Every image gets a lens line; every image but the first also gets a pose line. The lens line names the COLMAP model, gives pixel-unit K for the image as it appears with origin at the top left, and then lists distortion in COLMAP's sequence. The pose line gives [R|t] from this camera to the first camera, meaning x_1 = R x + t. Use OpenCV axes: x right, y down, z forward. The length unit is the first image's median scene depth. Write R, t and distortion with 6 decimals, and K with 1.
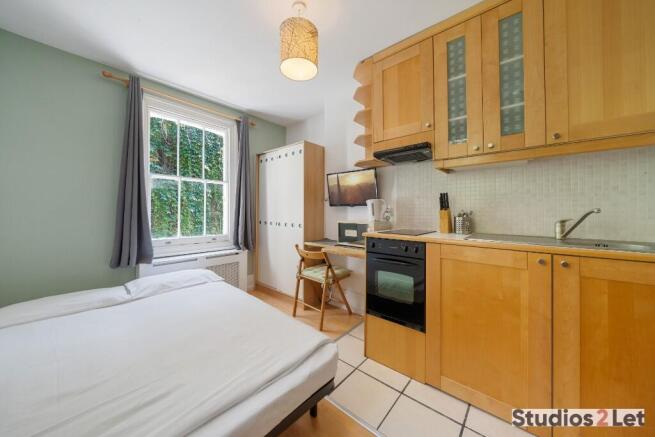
lens RADIAL K [[227.9, 0, 327.6], [0, 227.9, 210.2], [0, 0, 1]] dist [-0.000157, -0.000004]
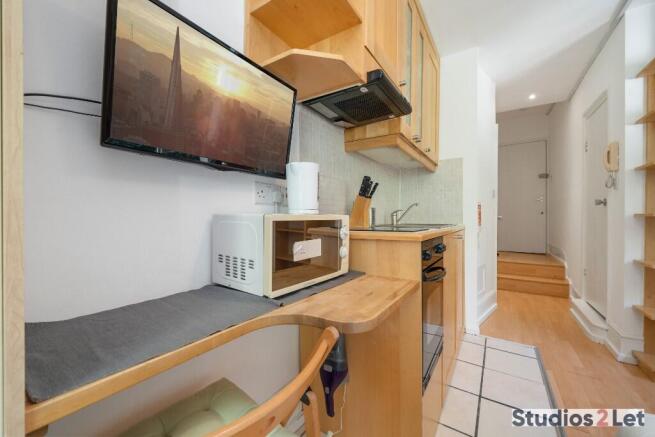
lens RADIAL K [[262.7, 0, 327.5], [0, 262.7, 218.5], [0, 0, 1]] dist [-0.000206, 0.000092]
pose [[-0.134903, -0.010601, 0.990802, -0.434826], [-0.013061, 0.999875, 0.008920, 0.078387], [-0.990773, -0.011737, -0.135025, 1.559861]]
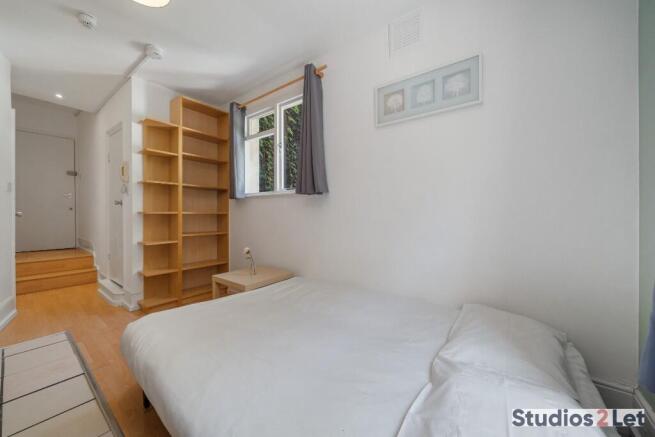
lens RADIAL K [[237.5, 0, 327.5], [0, 237.5, 218.5], [0, 0, 1]] dist [-0.012850, -0.000158]
pose [[-0.996743, -0.012379, -0.079682, -0.918826], [-0.012780, 0.999908, 0.004522, 0.059901], [0.079619, 0.005526, -0.996810, 2.051331]]
